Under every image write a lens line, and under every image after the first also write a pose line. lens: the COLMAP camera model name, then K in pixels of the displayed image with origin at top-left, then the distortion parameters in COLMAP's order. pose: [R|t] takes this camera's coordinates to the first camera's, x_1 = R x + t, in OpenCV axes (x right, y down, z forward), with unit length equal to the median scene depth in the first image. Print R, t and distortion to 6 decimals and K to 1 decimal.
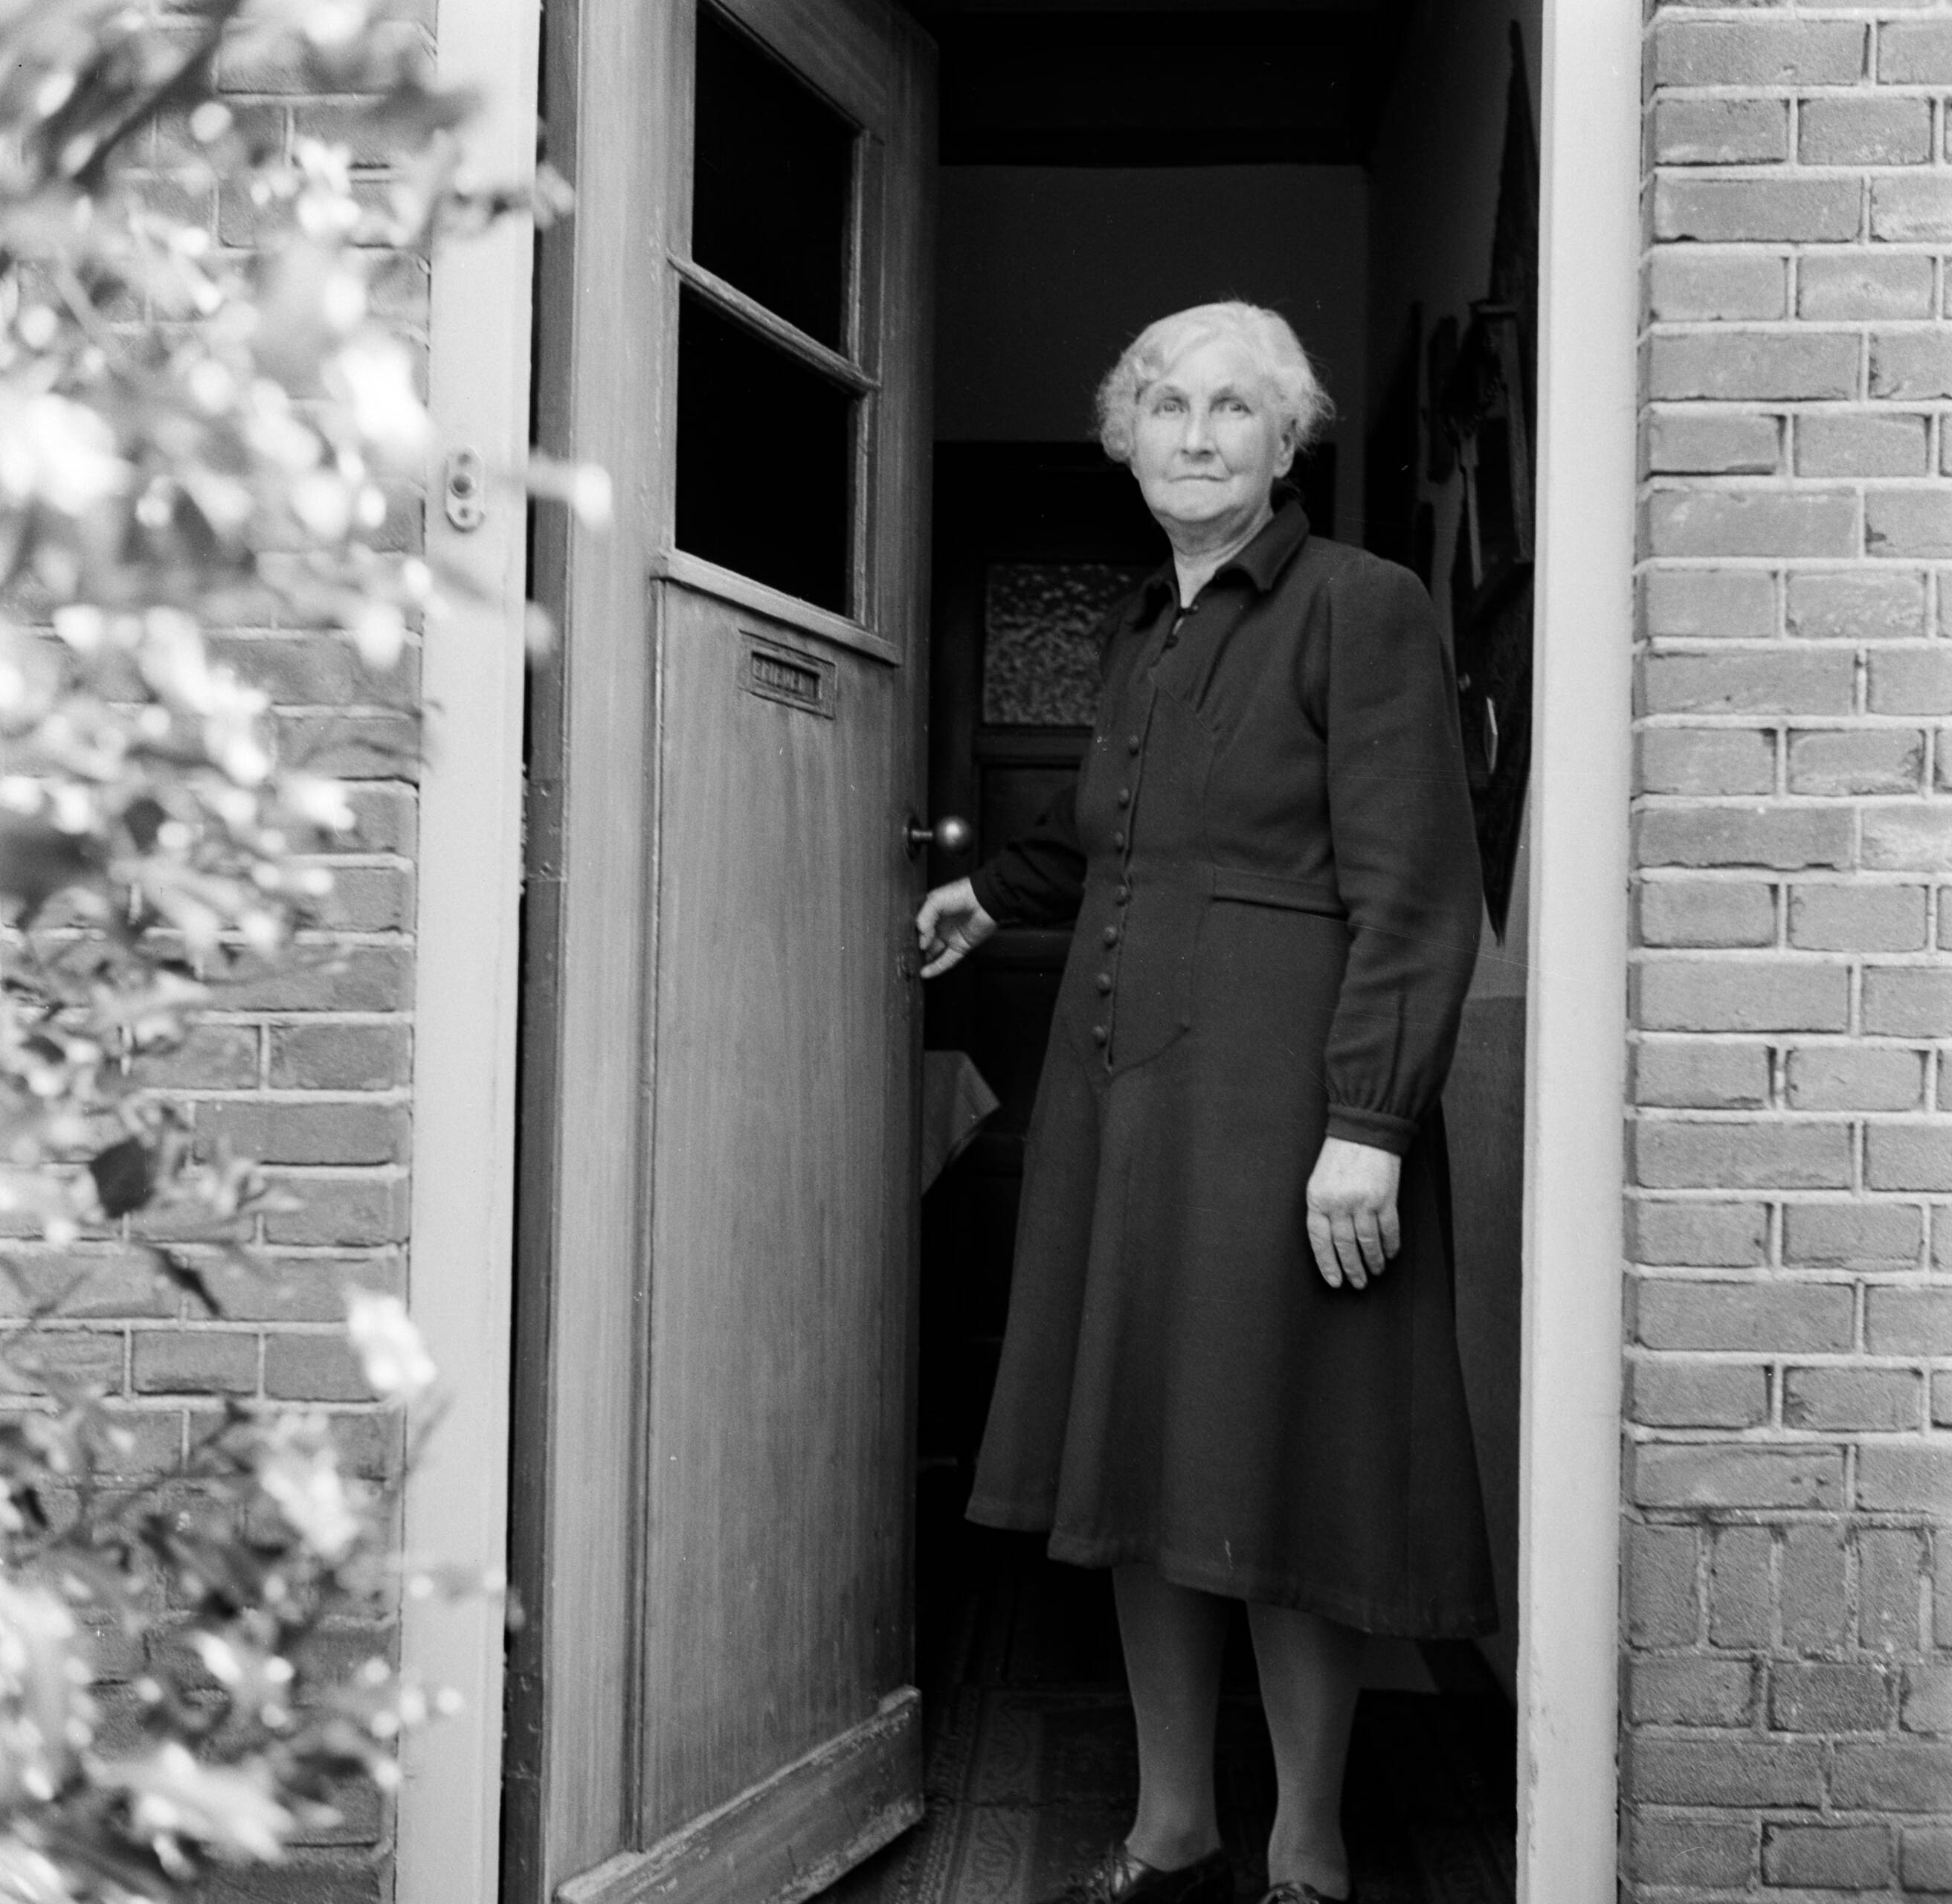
lens RADIAL K [[2843.0, 0, 1007.9], [0, 2843.0, 948.4], [0, 0, 1]] dist [0.021338, 0.094467]
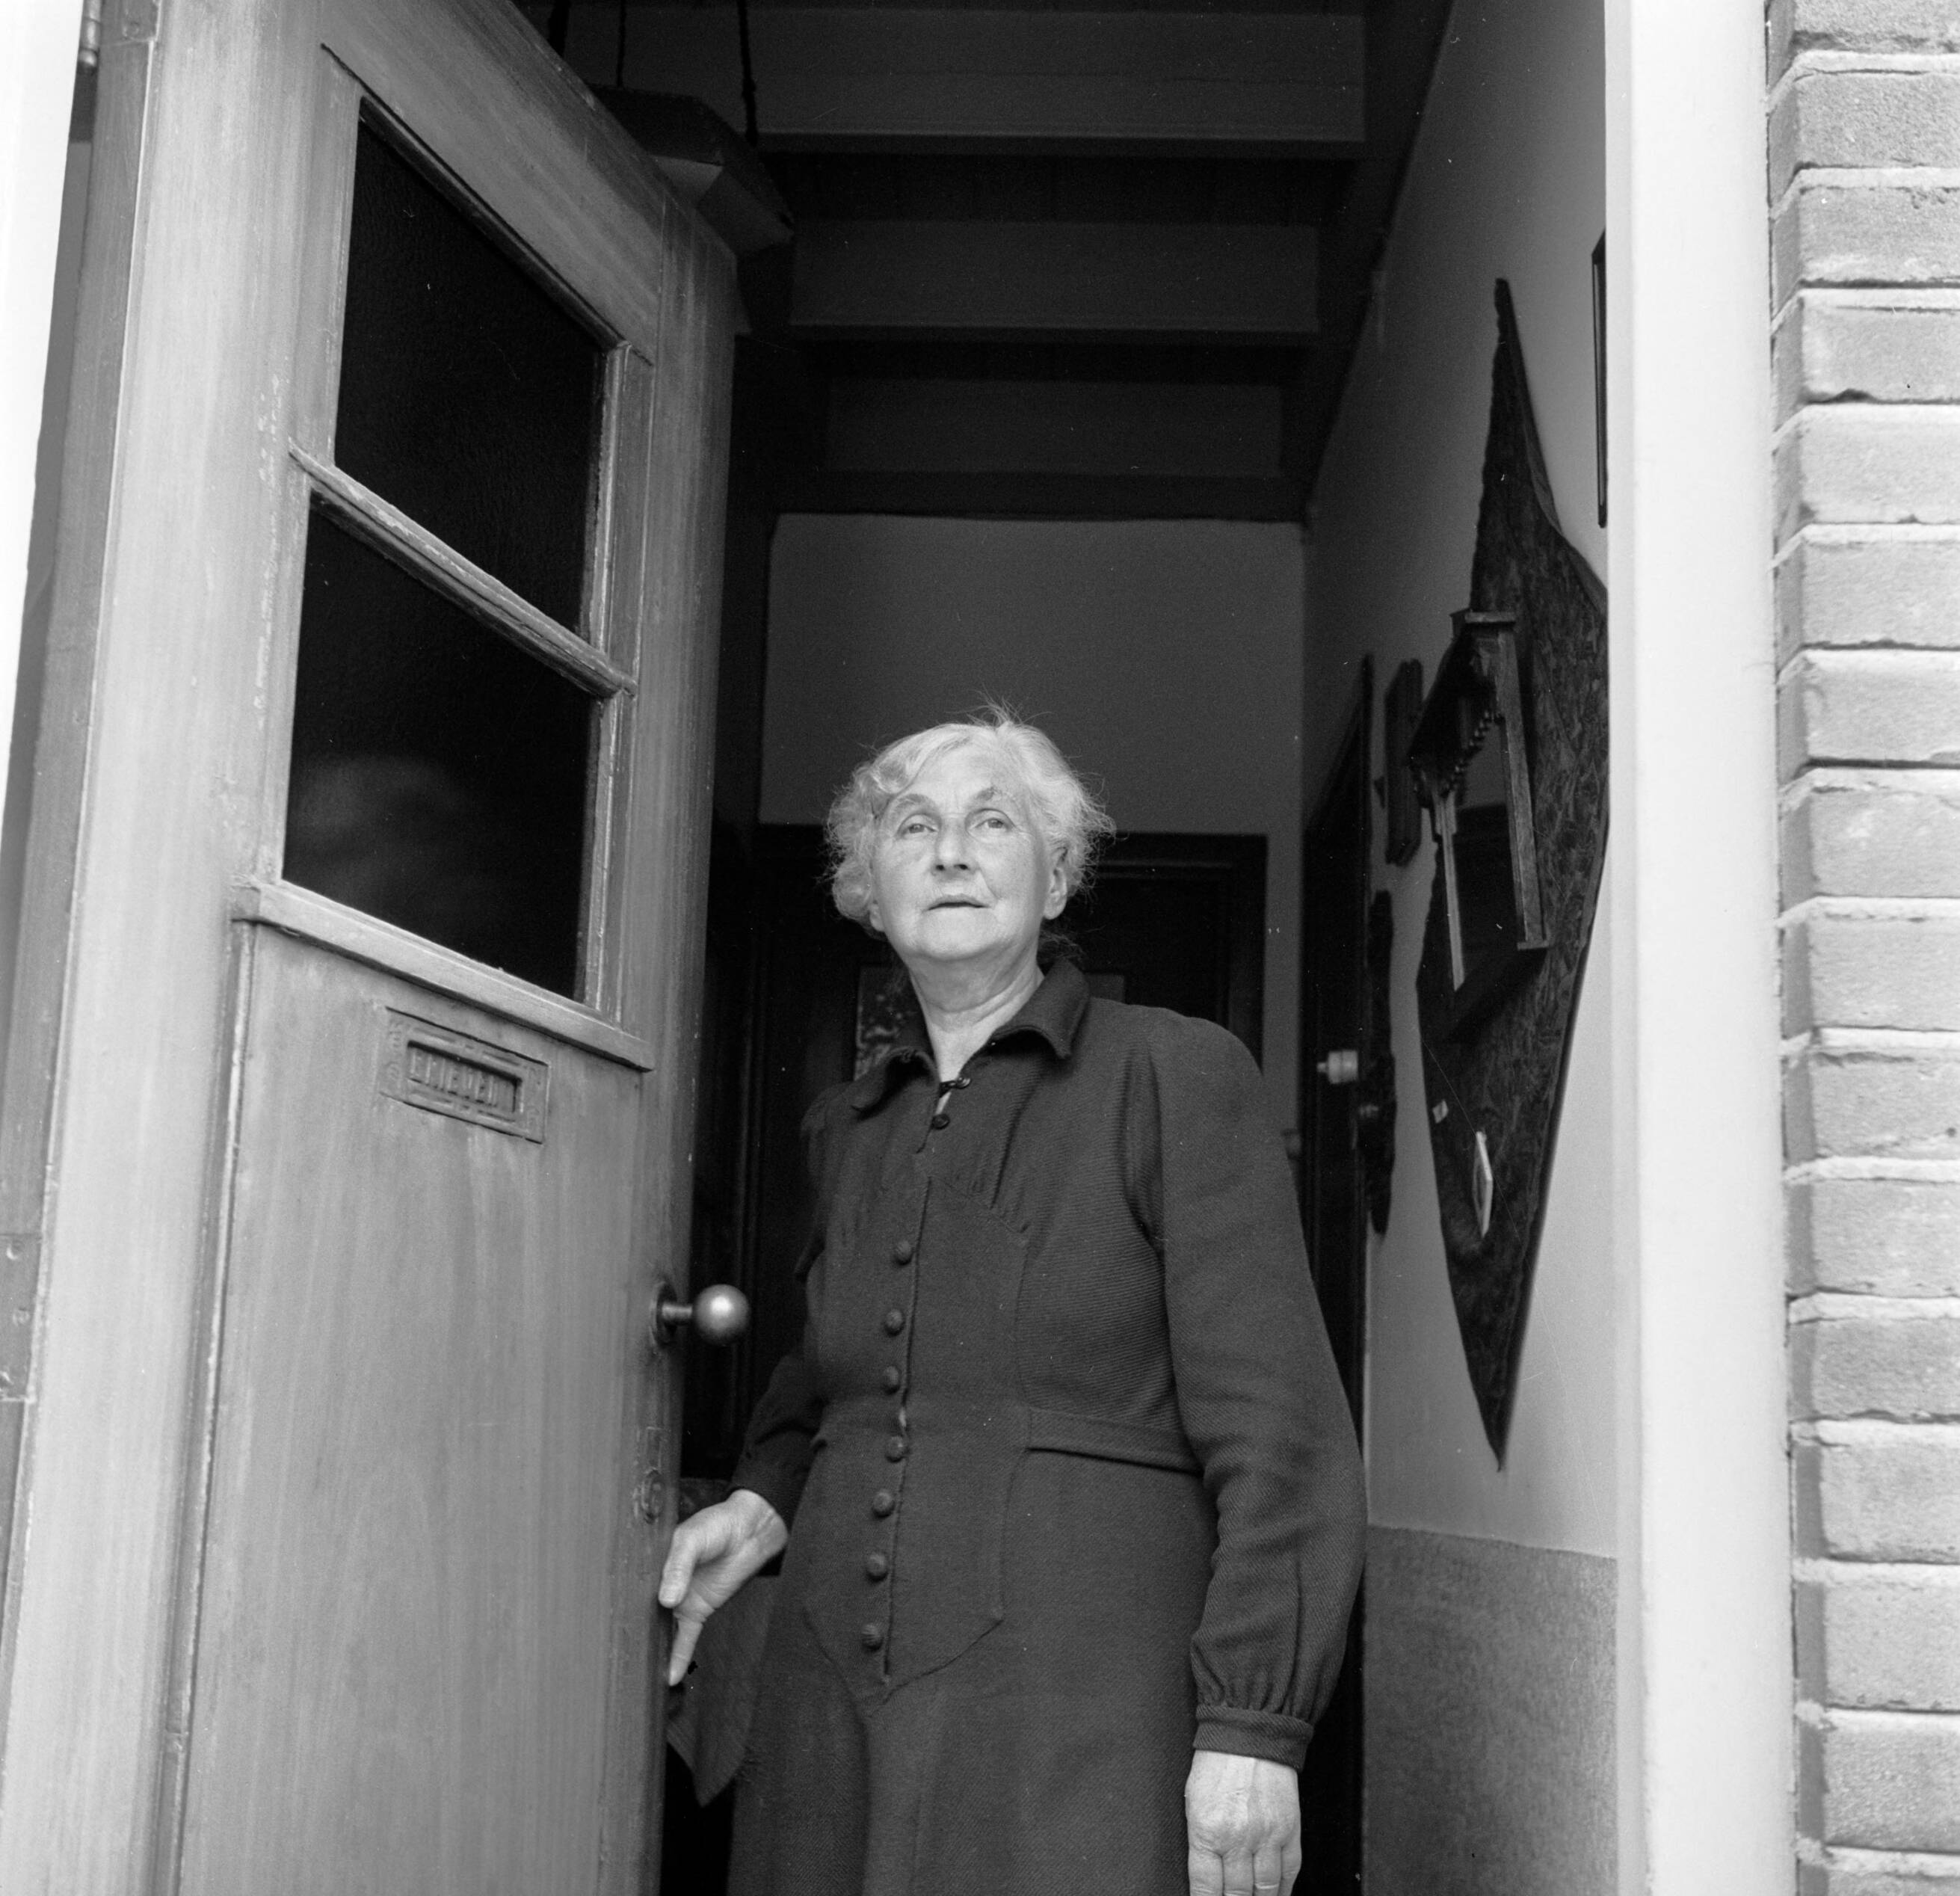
lens RADIAL K [[2800.7, 0, 1008.3], [0, 2800.7, 948.4], [0, 0, 1]] dist [0.067543, 0.081017]
pose [[0.999527, 0.018122, 0.024840, 0.039484], [-0.014117, 0.988150, -0.152838, -0.032193], [-0.027315, 0.152415, 0.987939, 0.409041]]
